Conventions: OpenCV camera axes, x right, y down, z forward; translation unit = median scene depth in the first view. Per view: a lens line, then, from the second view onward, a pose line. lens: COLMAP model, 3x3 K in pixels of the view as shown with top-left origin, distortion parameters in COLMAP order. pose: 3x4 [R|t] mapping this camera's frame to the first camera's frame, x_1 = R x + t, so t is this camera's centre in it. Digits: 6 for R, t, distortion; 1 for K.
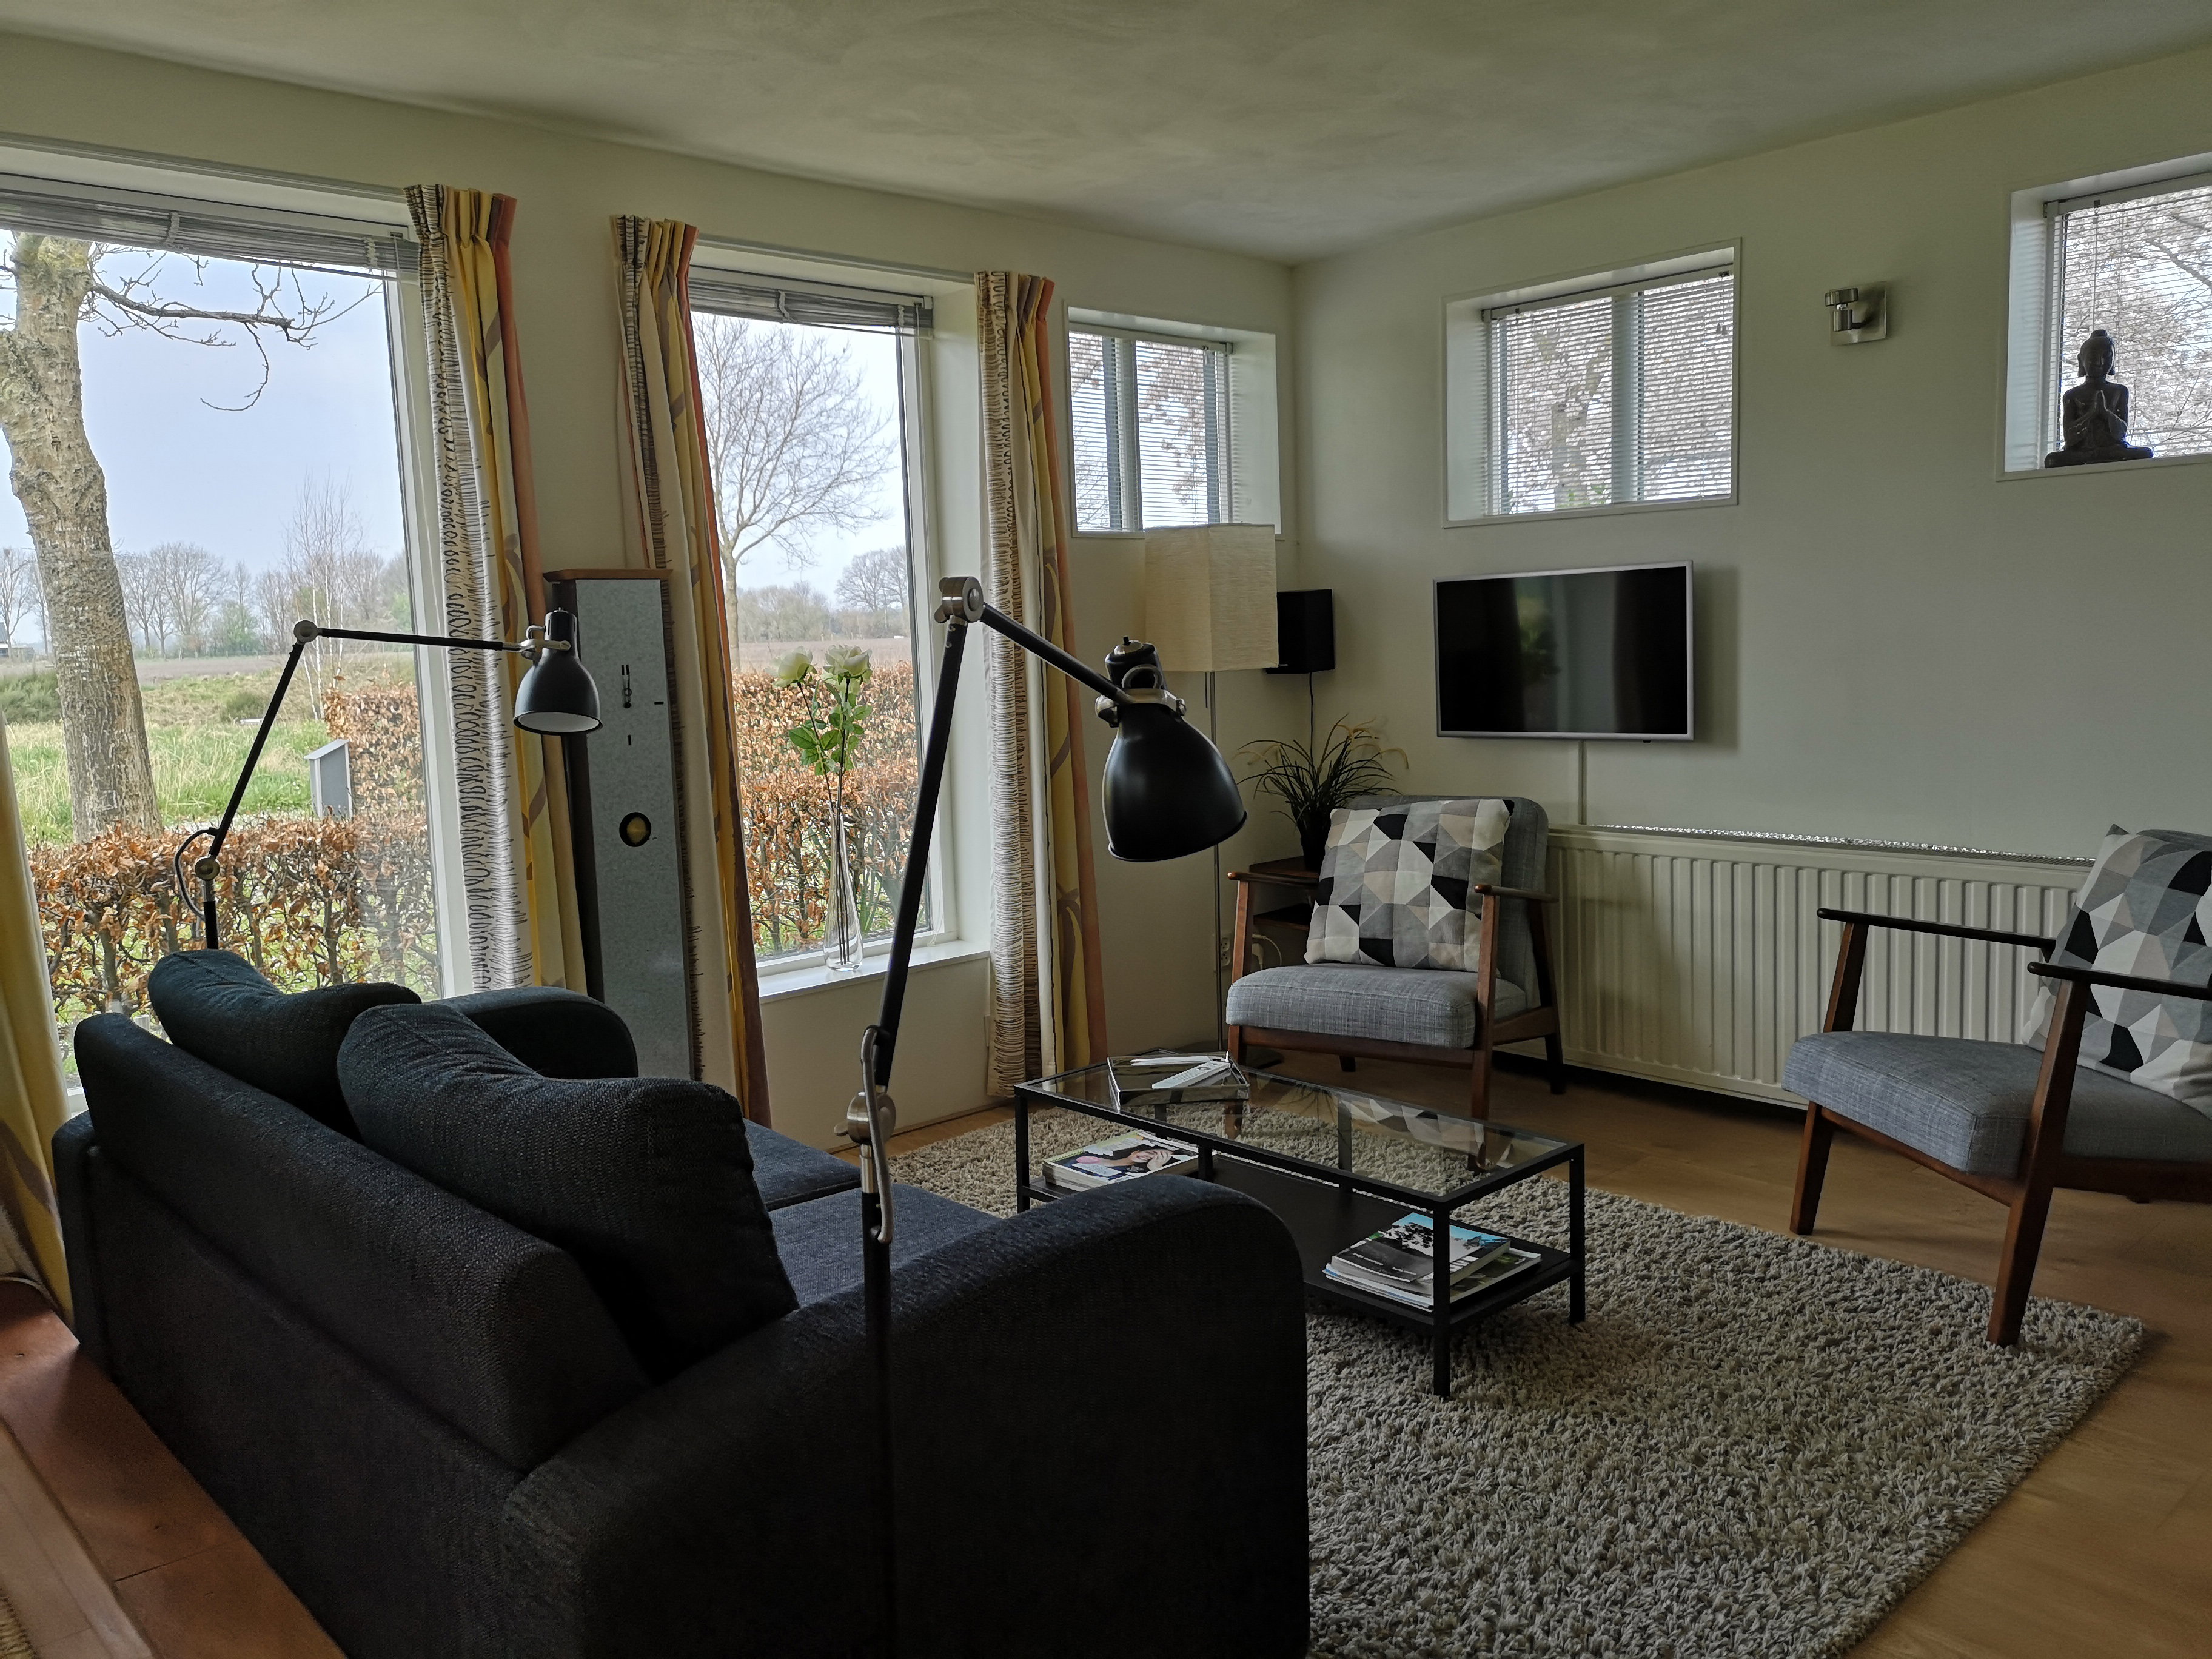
lens RADIAL K [[1702.6, 0, 1106.0], [0, 1702.6, 829.5], [0, 0, 1]] dist [-0.003131, -0.004209]
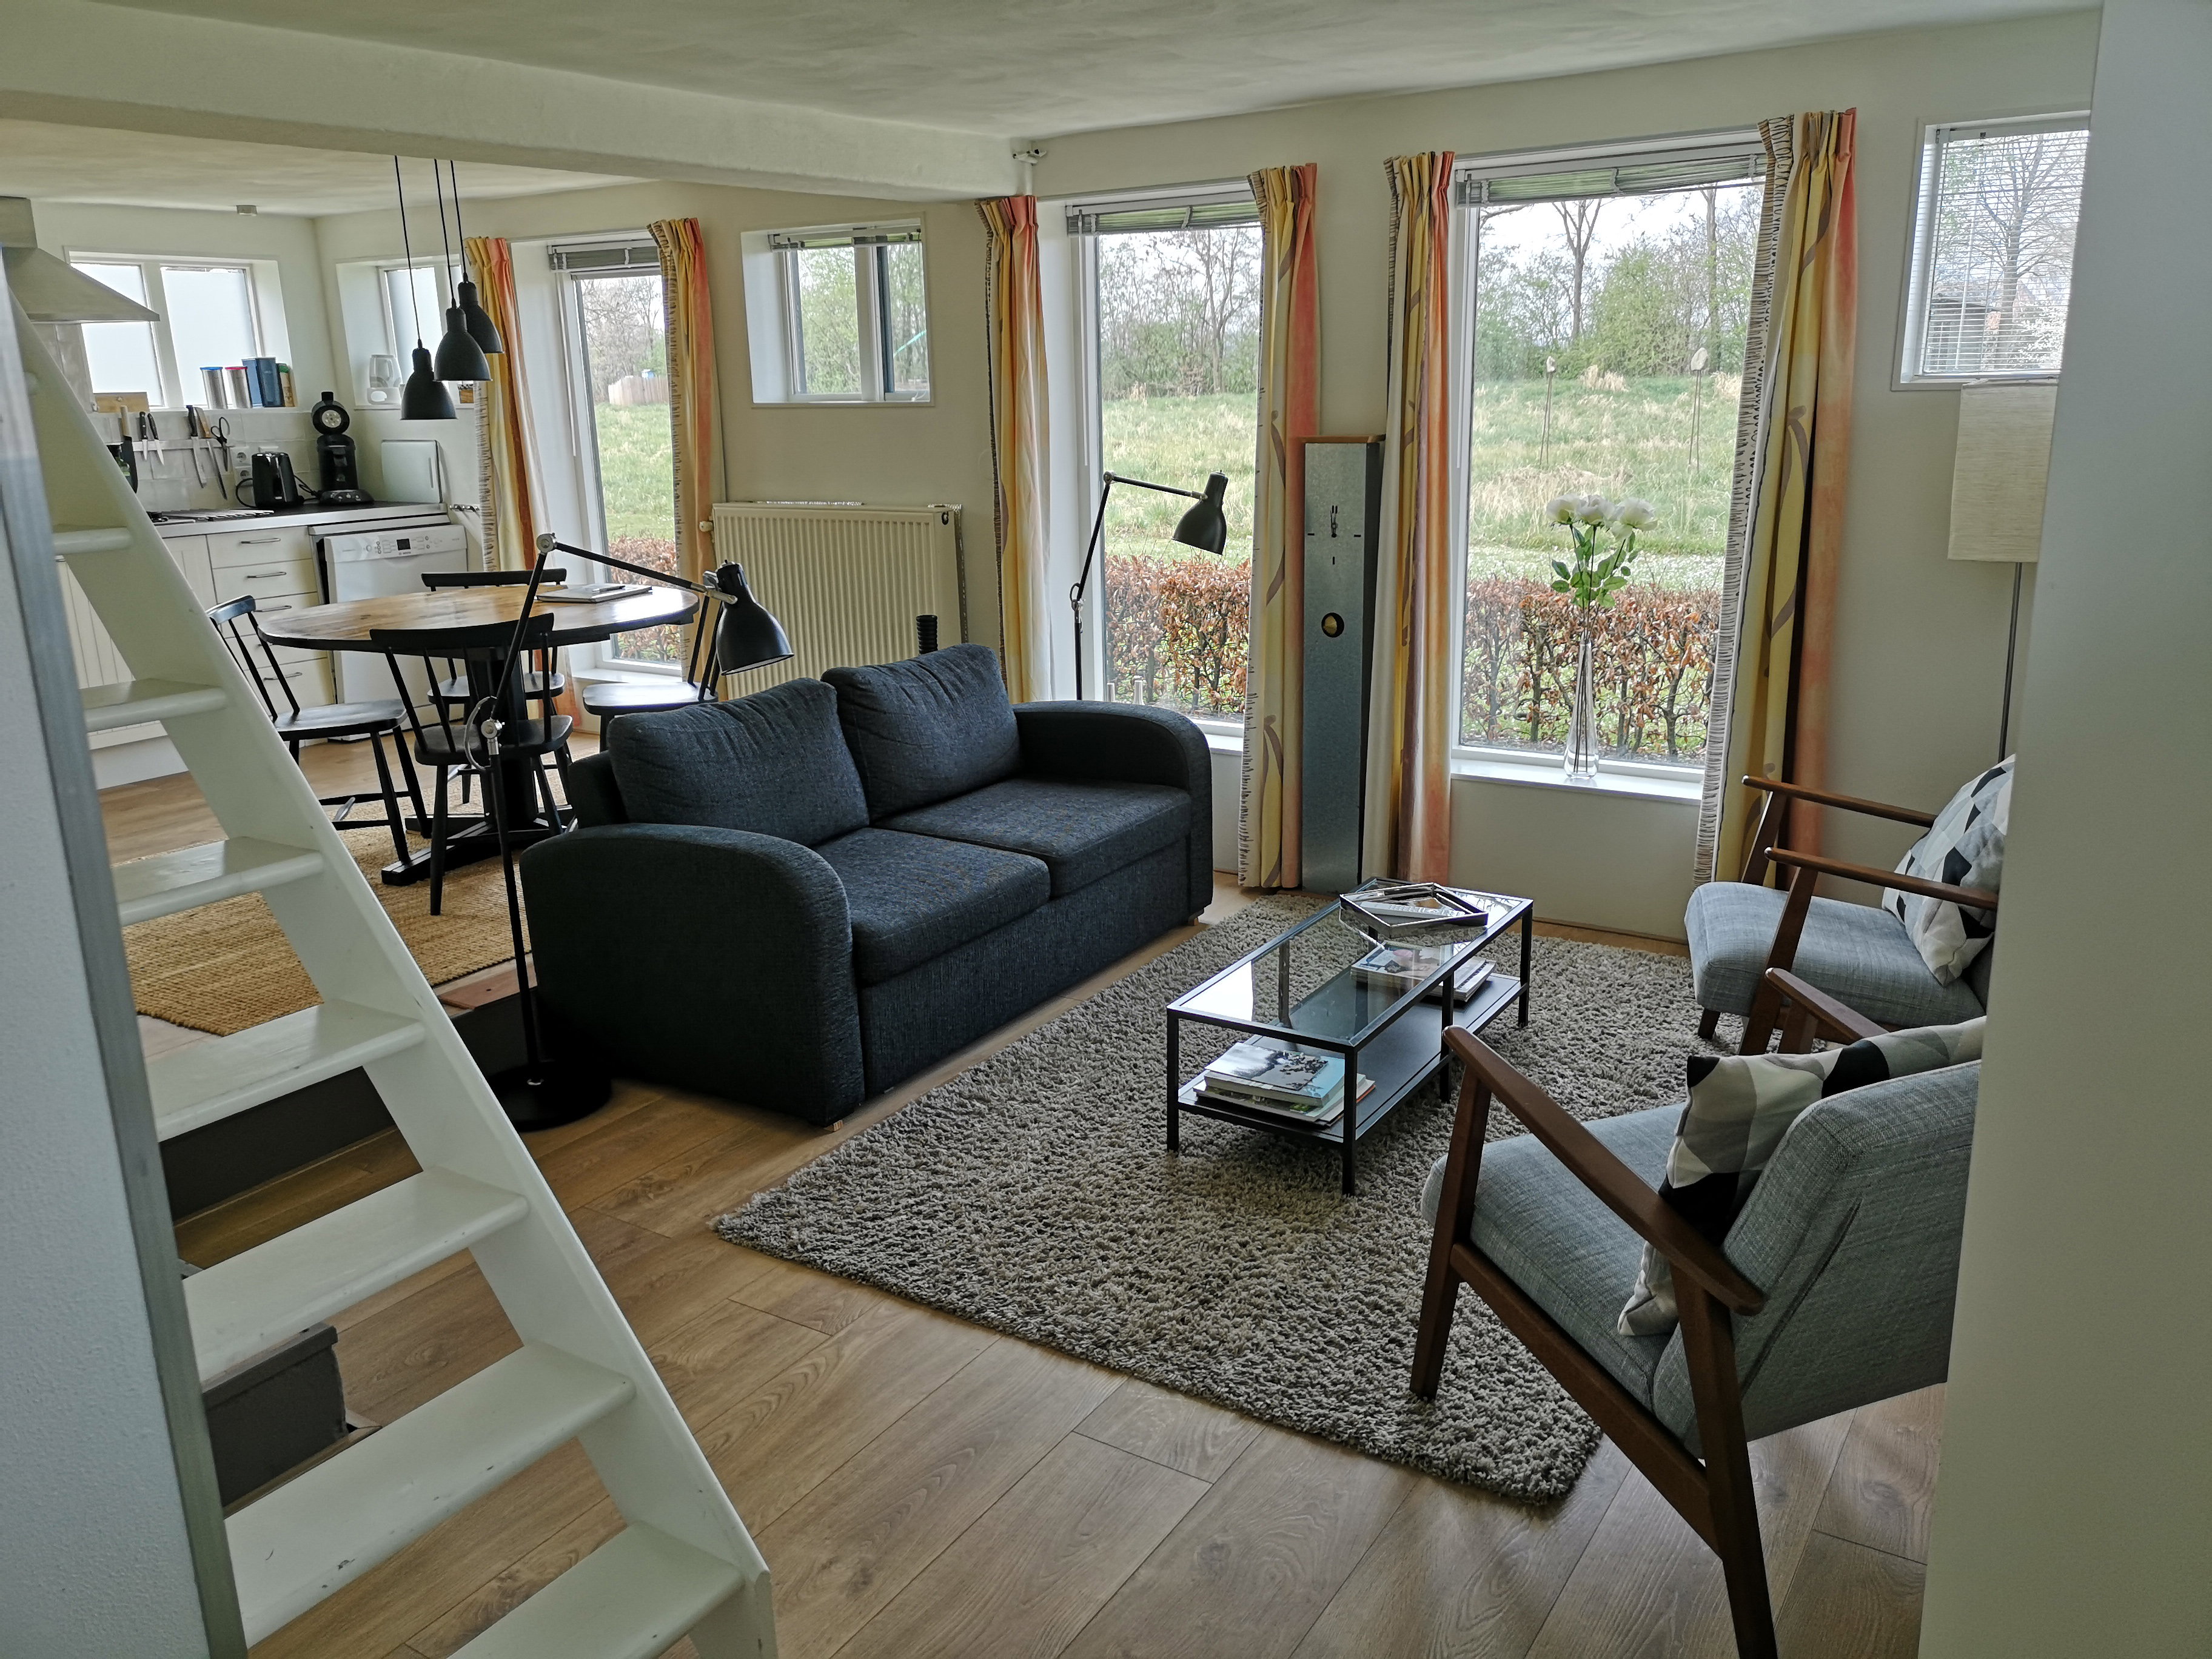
lens RADIAL K [[1737.0, 0, 1106.0], [0, 1737.0, 829.5], [0, 0, 1]] dist [0.024543, -0.004785]
pose [[0.249437, 0.280554, -0.926861, 1.089688], [-0.088636, 0.959711, 0.266644, -0.210858], [0.964326, 0.015642, 0.264255, 0.461667]]
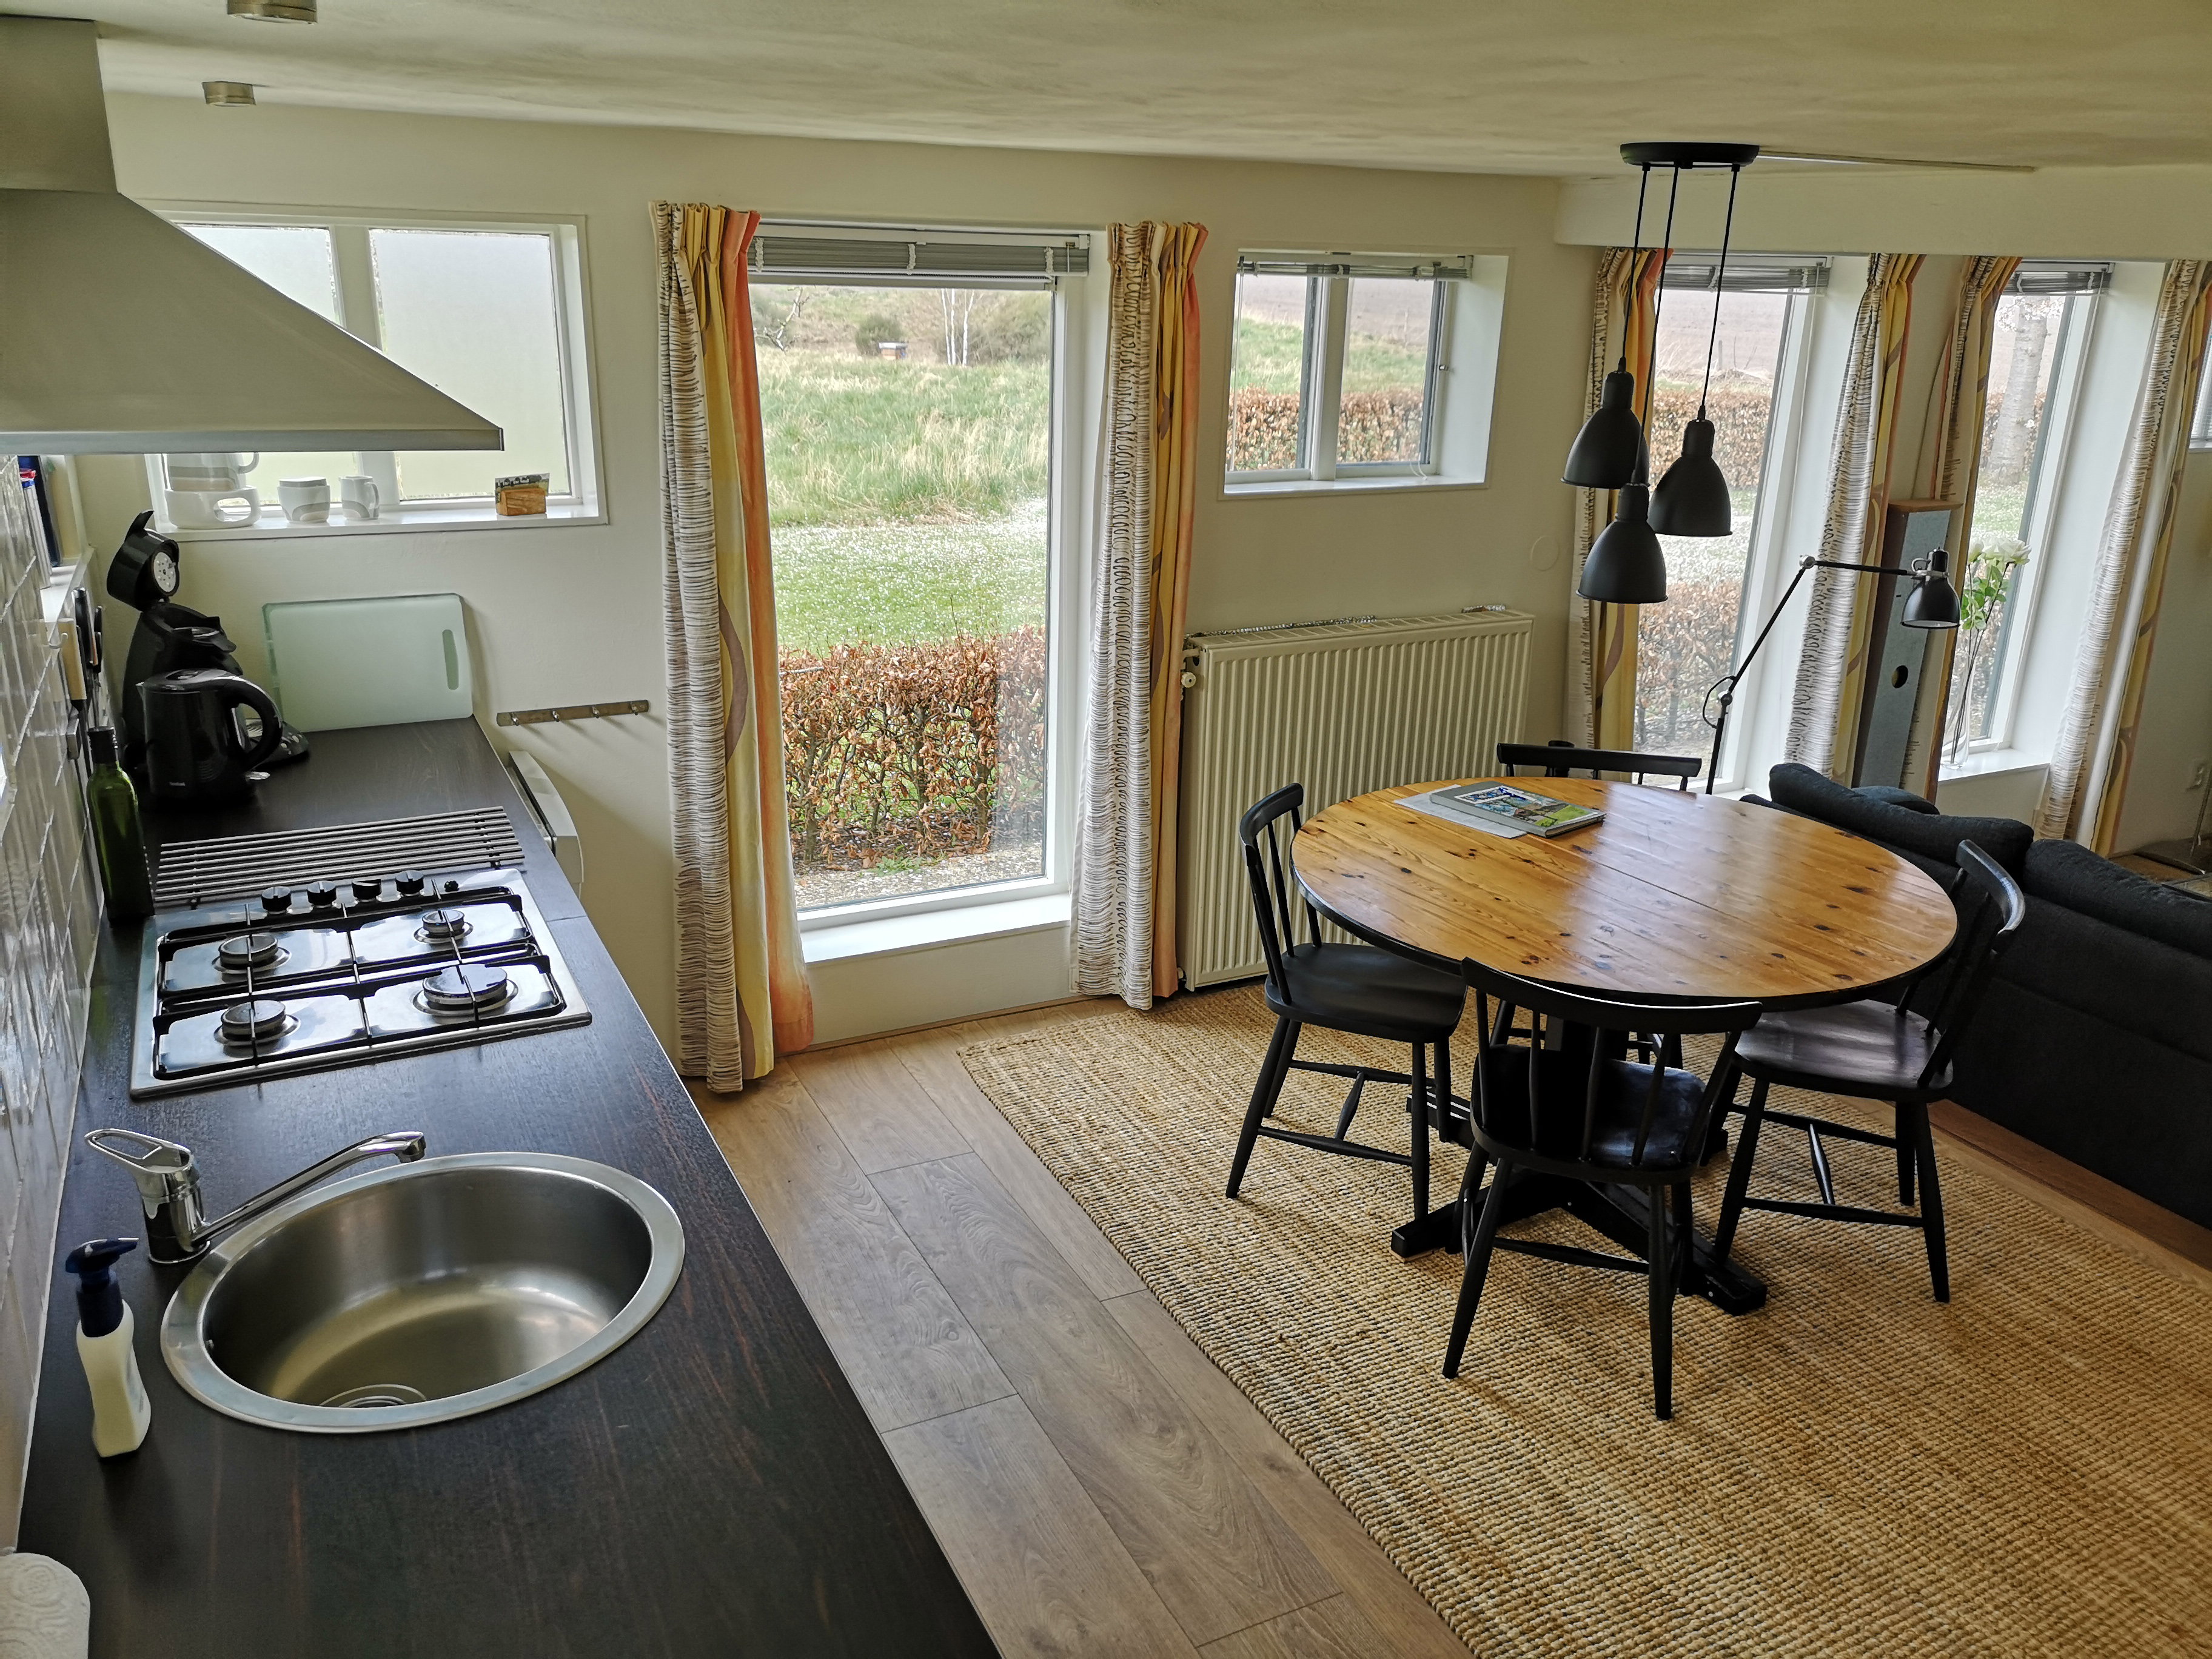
lens RADIAL K [[1737.0, 0, 1106.0], [0, 1737.0, 829.5], [0, 0, 1]] dist [0.024543, -0.004785]
pose [[0.957060, 0.143127, -0.252091, -0.573200], [-0.089466, 0.972997, 0.212773, -0.142337], [0.275737, -0.181083, 0.944022, -0.716185]]
